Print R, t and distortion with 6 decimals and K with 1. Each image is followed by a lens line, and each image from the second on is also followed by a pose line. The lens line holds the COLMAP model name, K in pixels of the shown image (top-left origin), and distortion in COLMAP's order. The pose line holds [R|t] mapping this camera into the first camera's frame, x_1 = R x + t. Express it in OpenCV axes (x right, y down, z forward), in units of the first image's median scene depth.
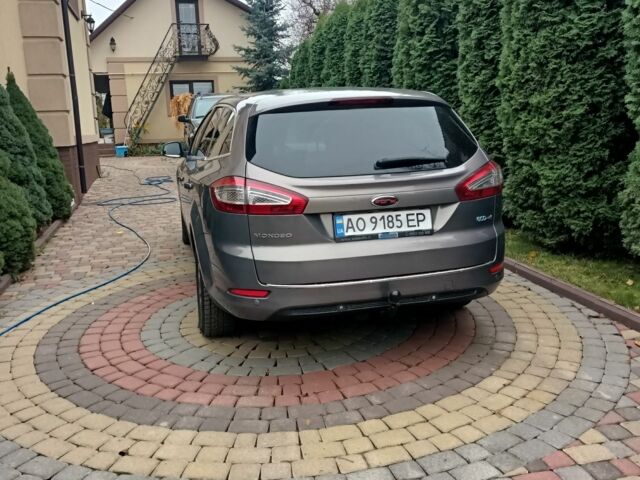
lens RADIAL K [[616.9, 0, 320.0], [0, 616.9, 240.0], [0, 0, 1]] dist [0.123280, -0.196945]
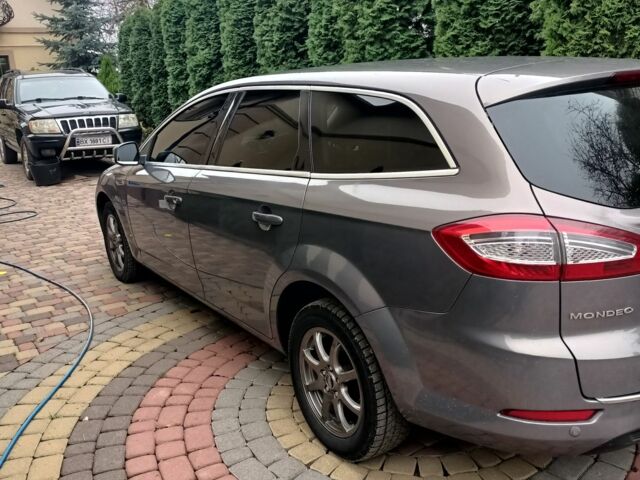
lens RADIAL K [[616.9, 0, 320.0], [0, 616.9, 240.0], [0, 0, 1]] dist [0.123280, -0.196945]
pose [[0.941972, -0.096207, 0.321611, -0.145311], [0.085723, 0.995227, 0.046639, -0.035984], [-0.324563, -0.016363, 0.945722, 0.155194]]
